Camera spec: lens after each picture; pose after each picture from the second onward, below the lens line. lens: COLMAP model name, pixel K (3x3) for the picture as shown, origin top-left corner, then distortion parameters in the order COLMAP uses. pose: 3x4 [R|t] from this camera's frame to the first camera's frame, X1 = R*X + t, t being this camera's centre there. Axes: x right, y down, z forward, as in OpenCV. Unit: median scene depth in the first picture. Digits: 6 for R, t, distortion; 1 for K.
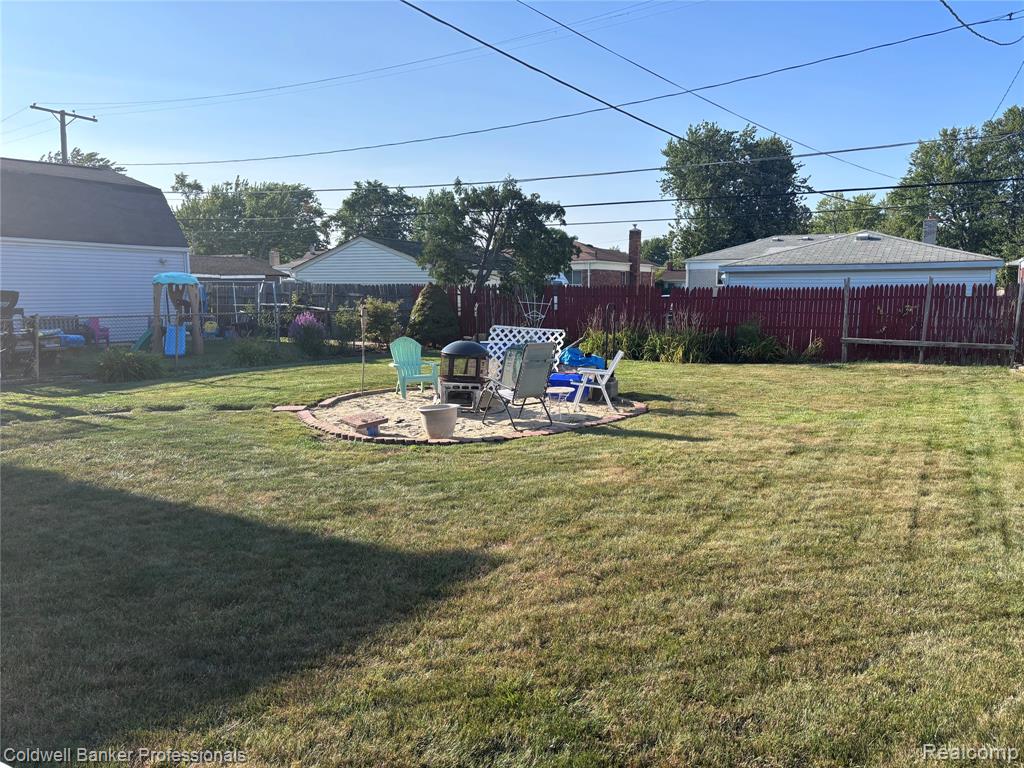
lens RADIAL K [[775.6, 0, 520.3], [0, 775.6, 387.3], [0, 0, 1]] dist [0.050544, -0.056874]
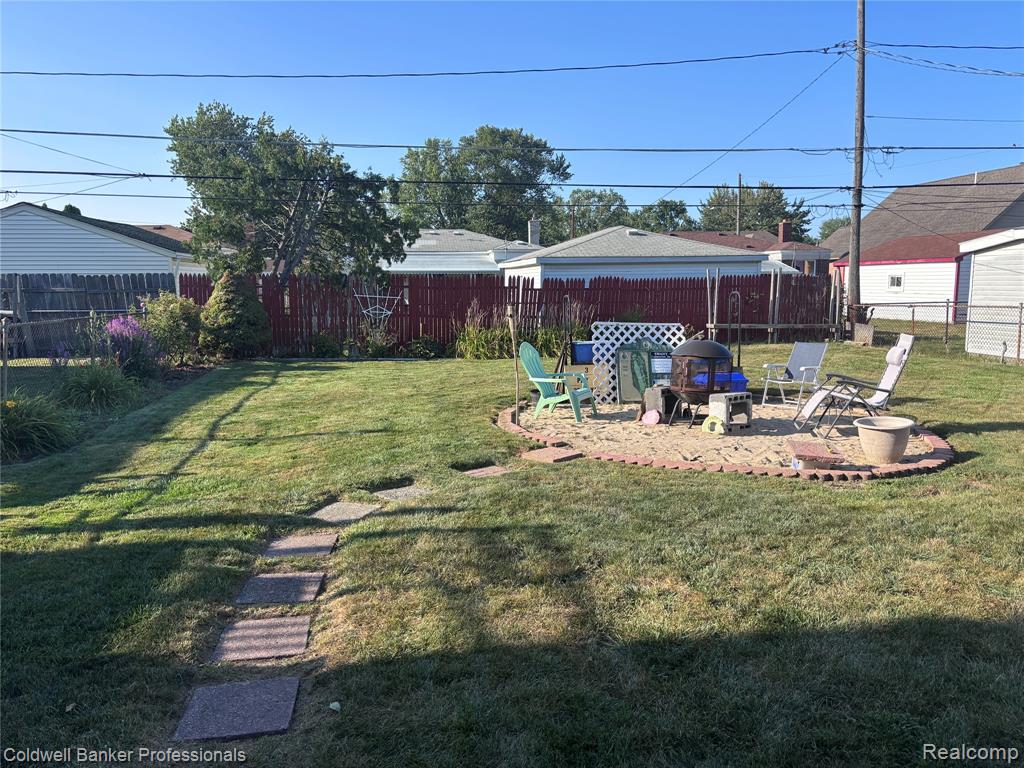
lens RADIAL K [[775.6, 0, 514.5], [0, 775.6, 385.6], [0, 0, 1]] dist [0.050544, -0.056874]
pose [[0.791525, -0.085062, 0.605188, -0.607844], [0.081825, 0.996101, 0.032988, -0.047184], [-0.605634, 0.023409, 0.795399, 0.402567]]
